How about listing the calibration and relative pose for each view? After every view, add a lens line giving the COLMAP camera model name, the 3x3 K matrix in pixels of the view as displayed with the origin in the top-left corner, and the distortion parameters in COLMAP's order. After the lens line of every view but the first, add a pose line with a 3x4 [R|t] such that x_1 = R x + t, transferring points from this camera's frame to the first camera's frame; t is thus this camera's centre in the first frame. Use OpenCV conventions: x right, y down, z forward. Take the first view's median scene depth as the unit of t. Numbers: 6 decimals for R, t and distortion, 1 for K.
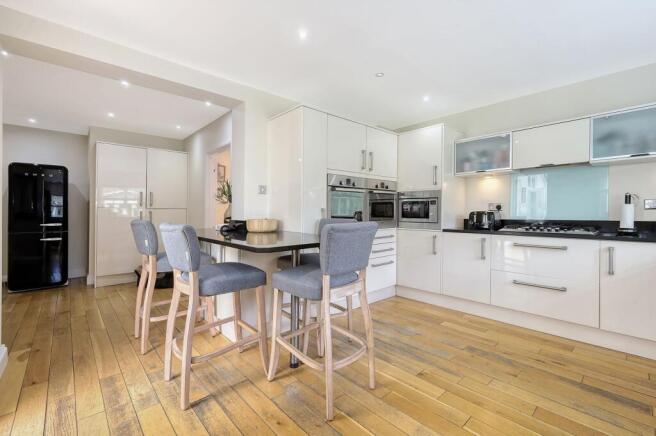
lens RADIAL K [[287.4, 0, 330.8], [0, 287.4, 213.4], [0, 0, 1]] dist [0.018078, -0.003265]
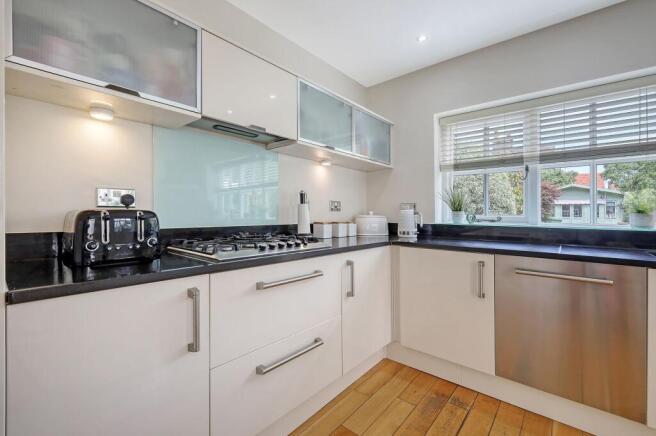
lens RADIAL K [[287.4, 0, 329.1], [0, 287.4, 215.3], [0, 0, 1]] dist [0.018078, -0.003265]
pose [[-0.123557, -0.005152, 0.992324, 0.194958], [-0.001747, 0.999986, 0.004975, -0.003906], [-0.992336, -0.001118, -0.123565, 0.999232]]
